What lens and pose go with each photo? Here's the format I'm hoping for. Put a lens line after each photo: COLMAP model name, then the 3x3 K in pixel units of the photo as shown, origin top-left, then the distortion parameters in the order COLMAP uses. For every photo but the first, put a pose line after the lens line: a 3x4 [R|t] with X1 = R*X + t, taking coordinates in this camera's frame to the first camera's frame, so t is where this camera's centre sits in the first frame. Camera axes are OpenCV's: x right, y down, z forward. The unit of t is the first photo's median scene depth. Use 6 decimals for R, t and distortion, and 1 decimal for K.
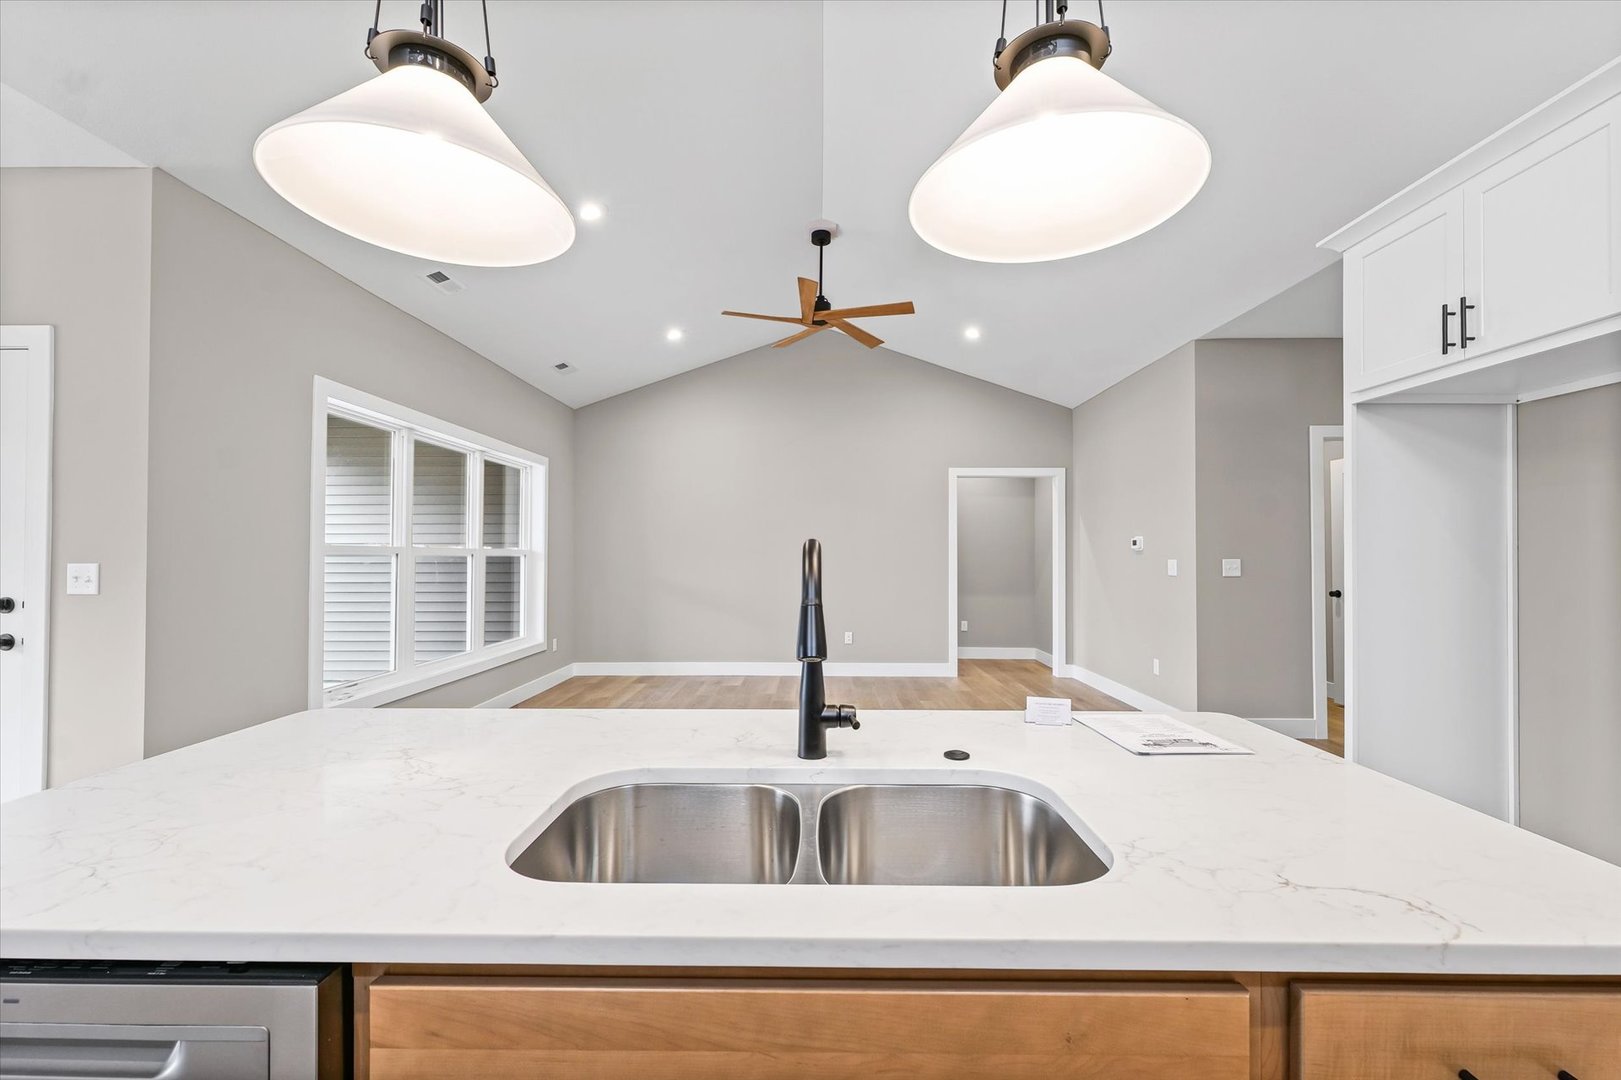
lens RADIAL K [[663.1, 0, 810.5], [0, 663.1, 545.1], [0, 0, 1]] dist [0.001901, 0.000098]
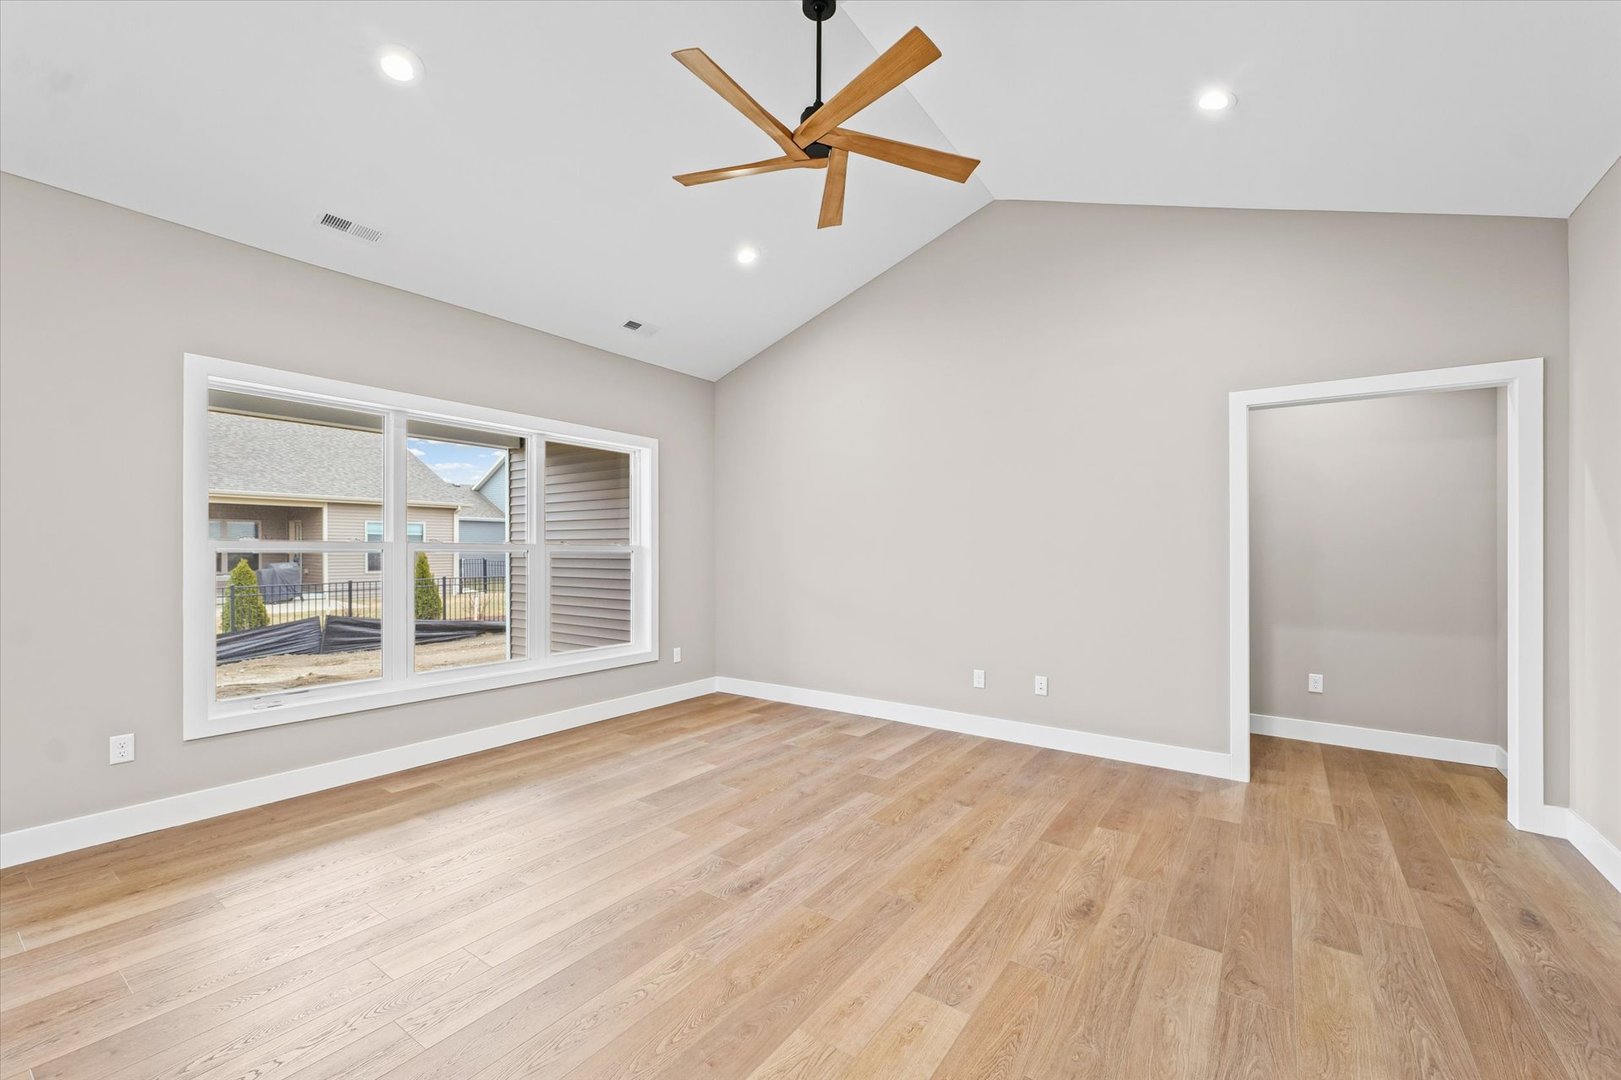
lens RADIAL K [[666.9, 0, 808.3], [0, 666.9, 553.1], [0, 0, 1]] dist [0.003487, 0.000307]
pose [[0.820115, 0.004867, -0.572179, 0.267626], [0.004313, 0.999883, 0.014688, 0.005102], [0.572183, -0.014514, 0.819997, 0.402638]]
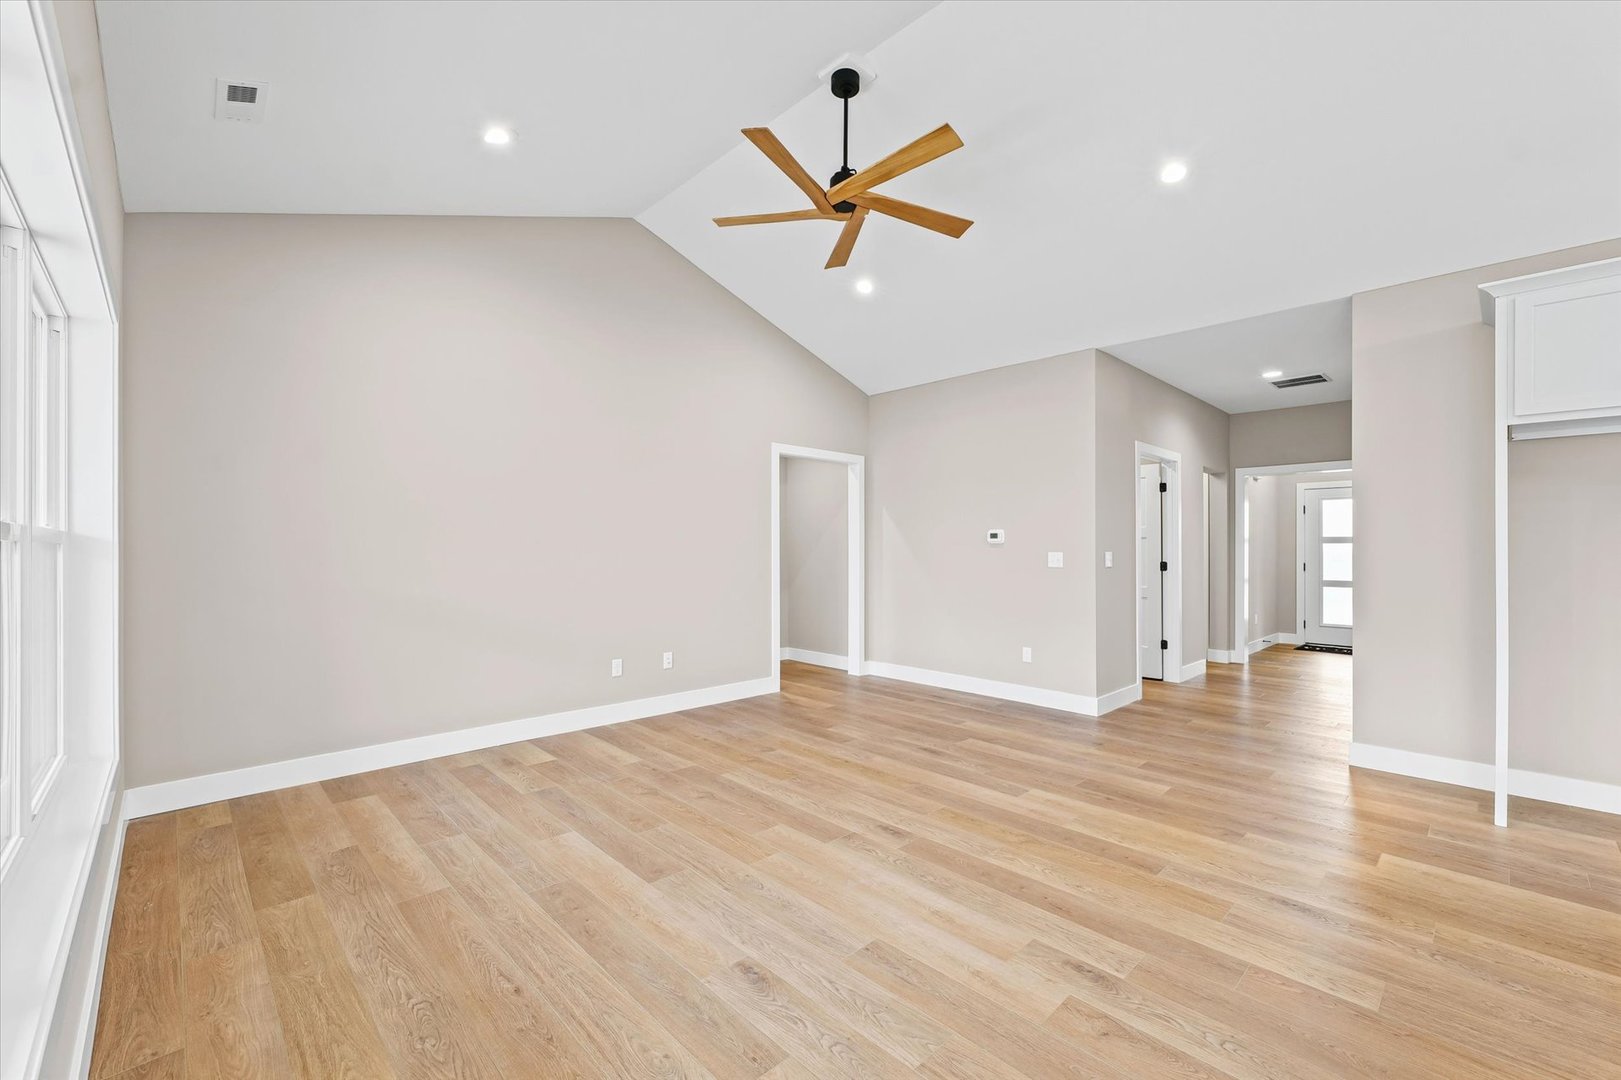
lens RADIAL K [[663.1, 0, 810.5], [0, 663.1, 545.1], [0, 0, 1]] dist [0.001901, 0.000098]
pose [[0.715530, 0.004422, 0.698568, -0.382509], [-0.013230, 0.999886, 0.007221, 0.006540], [-0.698457, -0.014409, 0.715507, 0.416333]]
